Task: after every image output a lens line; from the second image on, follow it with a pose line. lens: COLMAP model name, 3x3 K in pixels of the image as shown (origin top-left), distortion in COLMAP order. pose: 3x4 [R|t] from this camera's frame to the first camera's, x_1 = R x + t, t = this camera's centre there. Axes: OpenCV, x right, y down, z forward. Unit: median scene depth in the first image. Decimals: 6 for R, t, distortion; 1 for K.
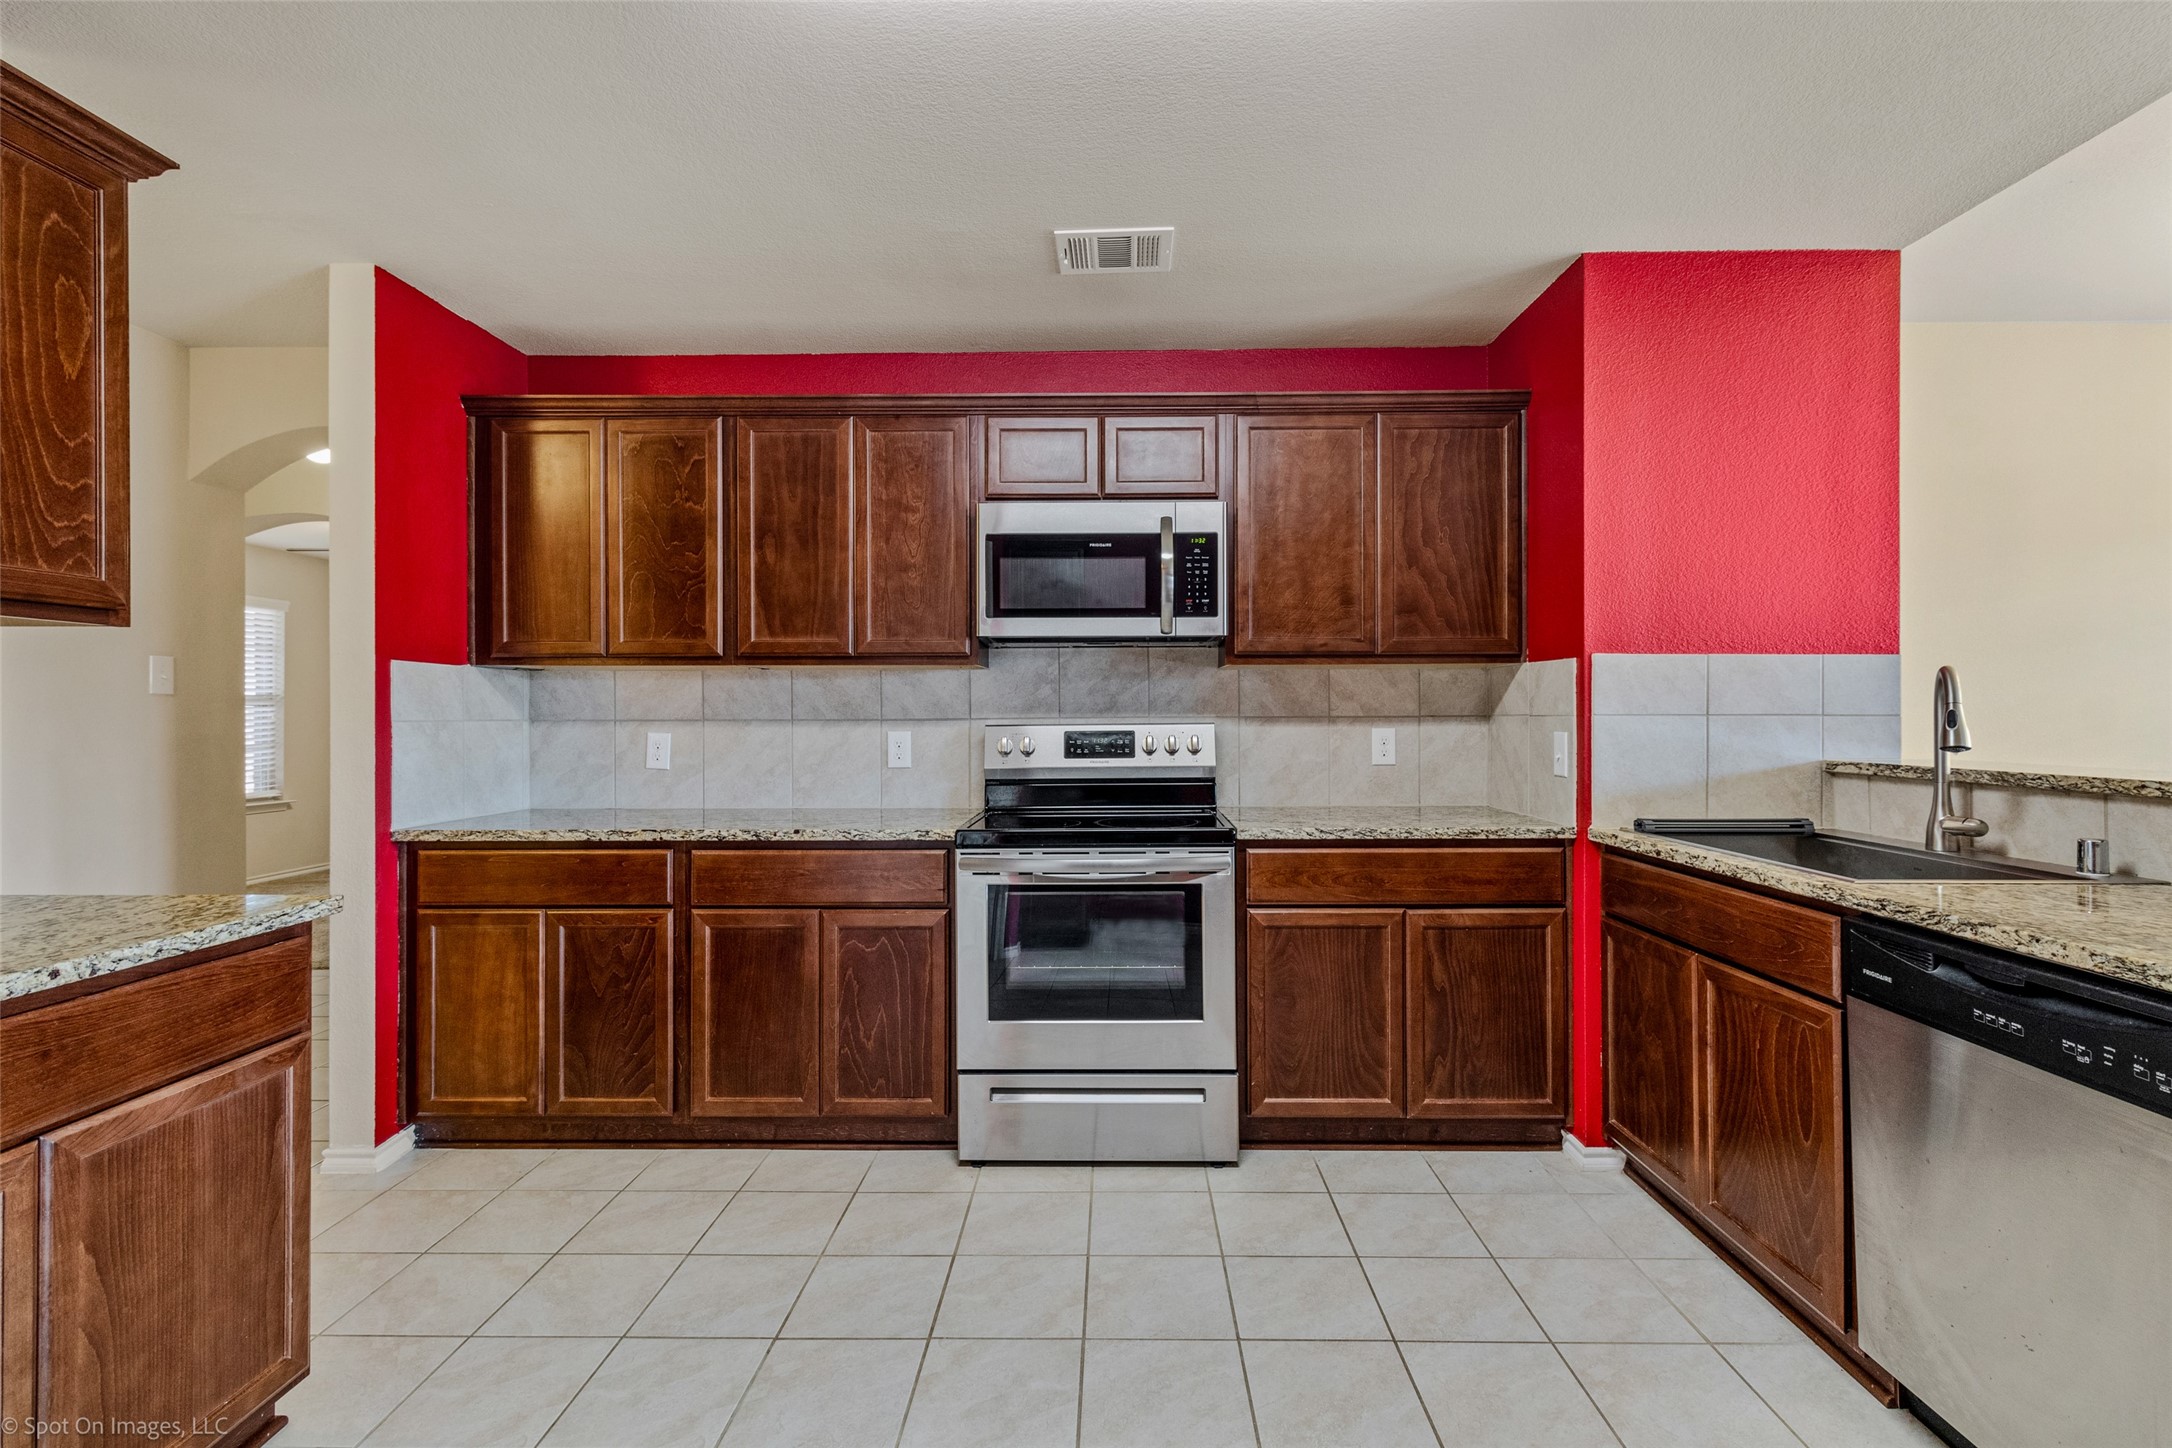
lens RADIAL K [[1026.1, 0, 1094.5], [0, 1026.1, 711.7], [0, 0, 1]] dist [0.006236, 0.000499]
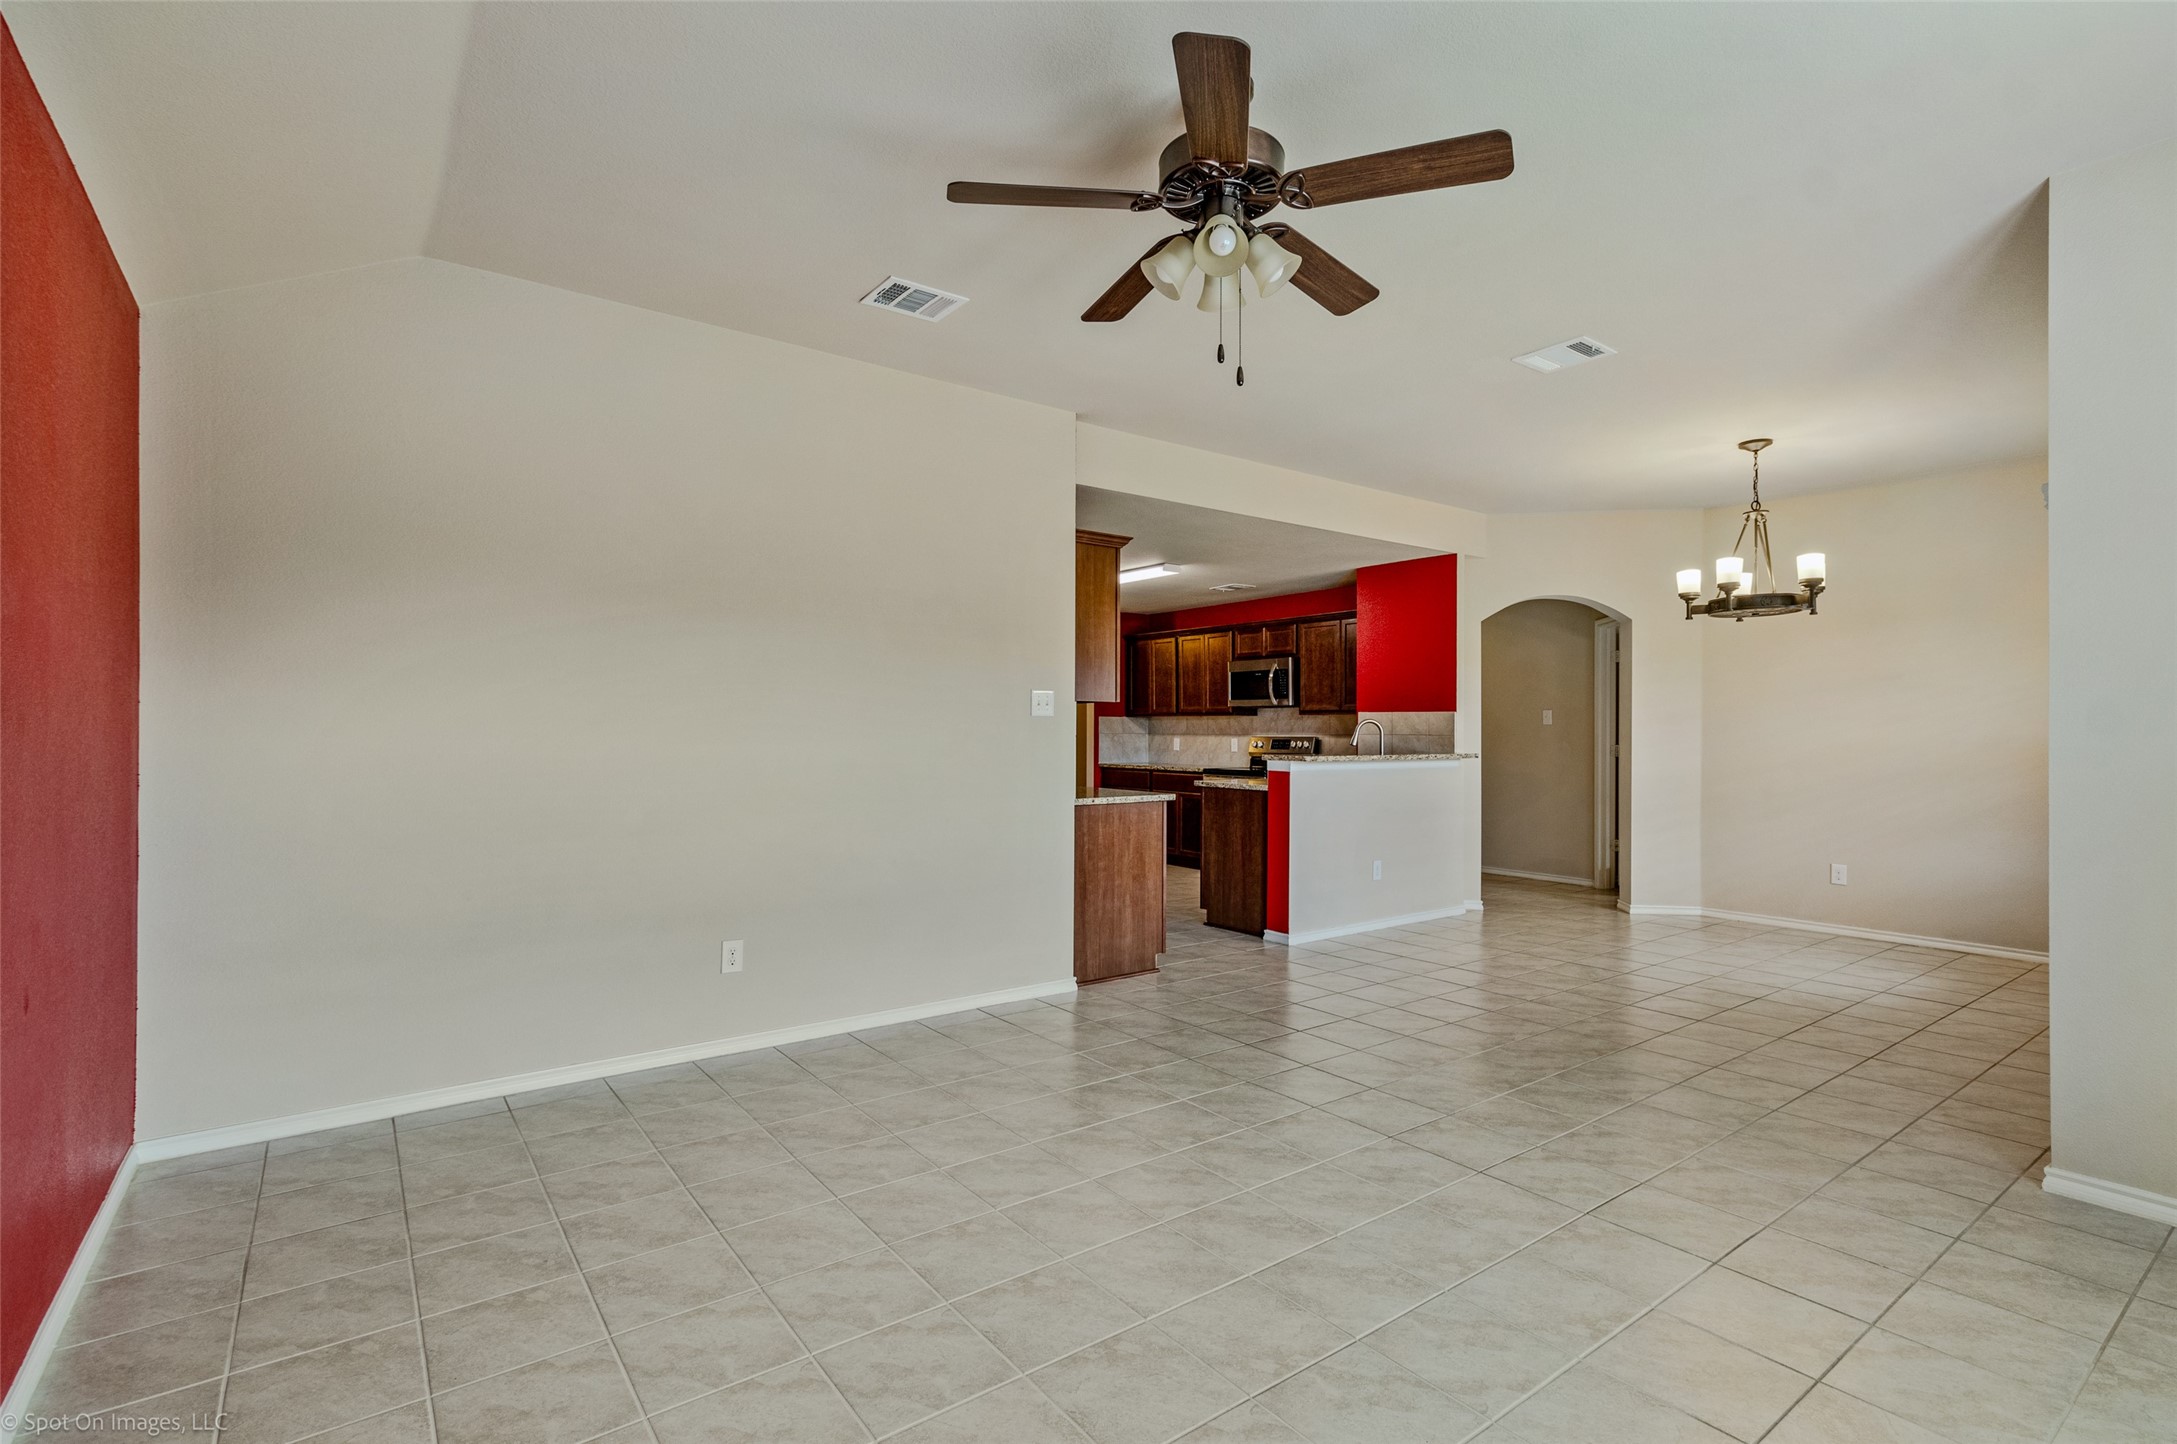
lens RADIAL K [[1028.4, 0, 1094.9], [0, 1028.4, 730.6], [0, 0, 1]] dist [0.006236, 0.000499]
pose [[0.602102, 0.005204, -0.798402, 1.994338], [-0.005064, 0.999984, 0.002699, -0.009288], [0.798403, 0.002418, 0.602118, -1.085927]]
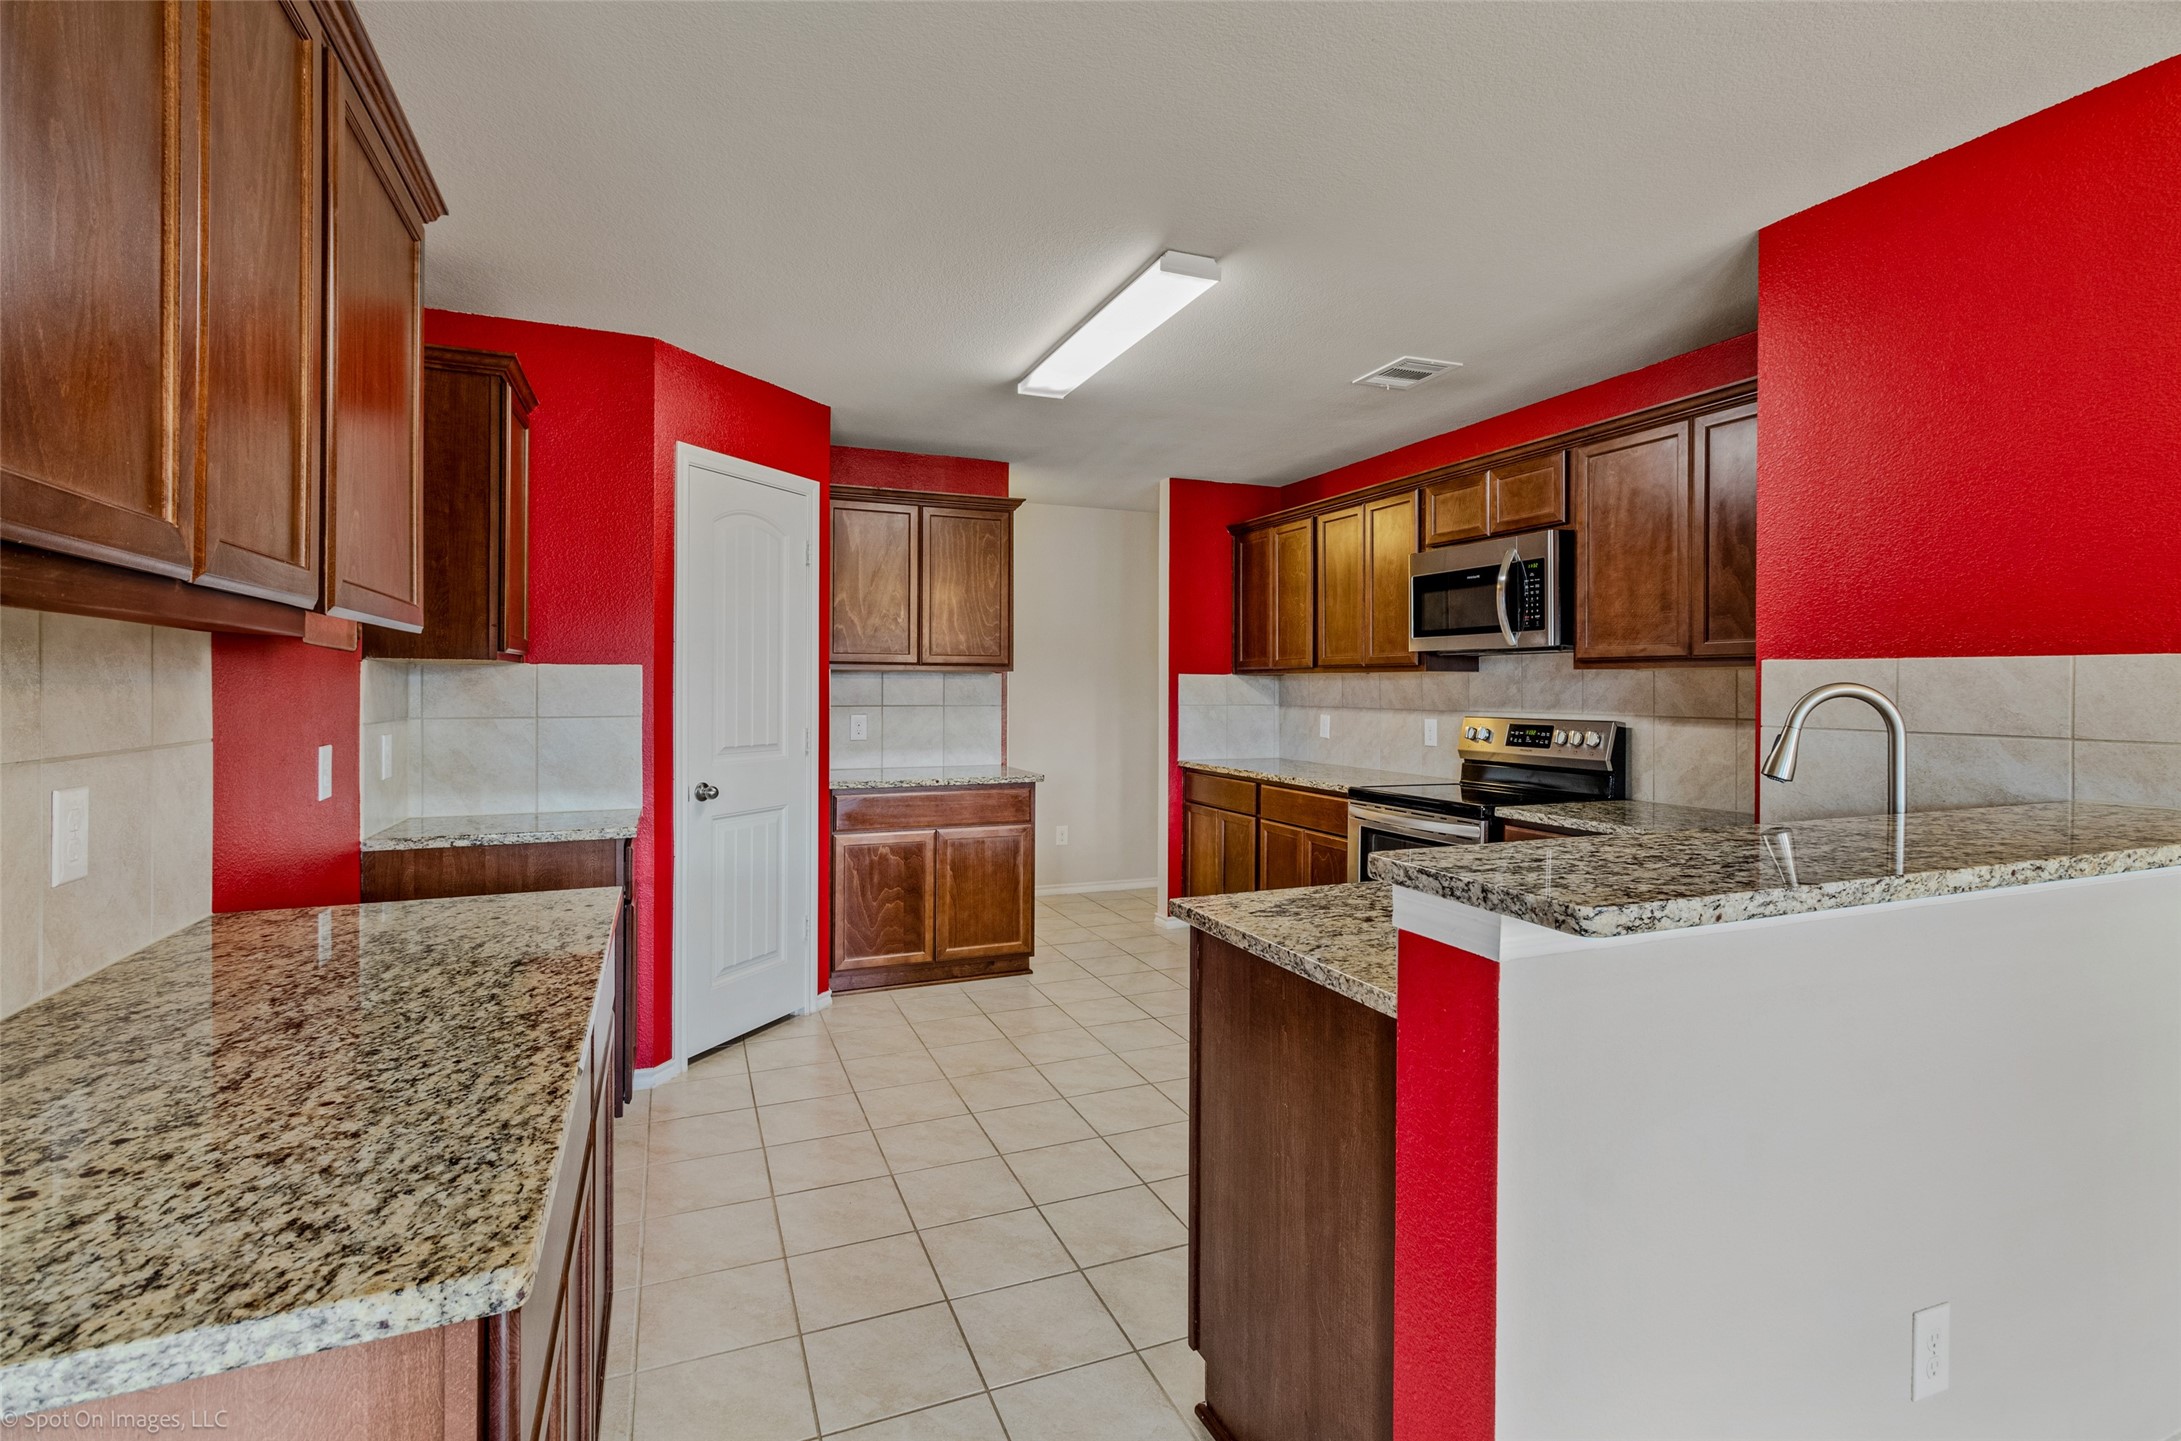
lens RADIAL K [[1030.3, 0, 1109.7], [0, 1030.3, 687.2], [0, 0, 1]] dist [0.006236, 0.000499]
pose [[0.398083, 0.005248, -0.917334, 0.969607], [-0.003694, 0.999985, 0.004117, -0.029475], [0.917342, 0.001750, 0.398097, 0.080337]]
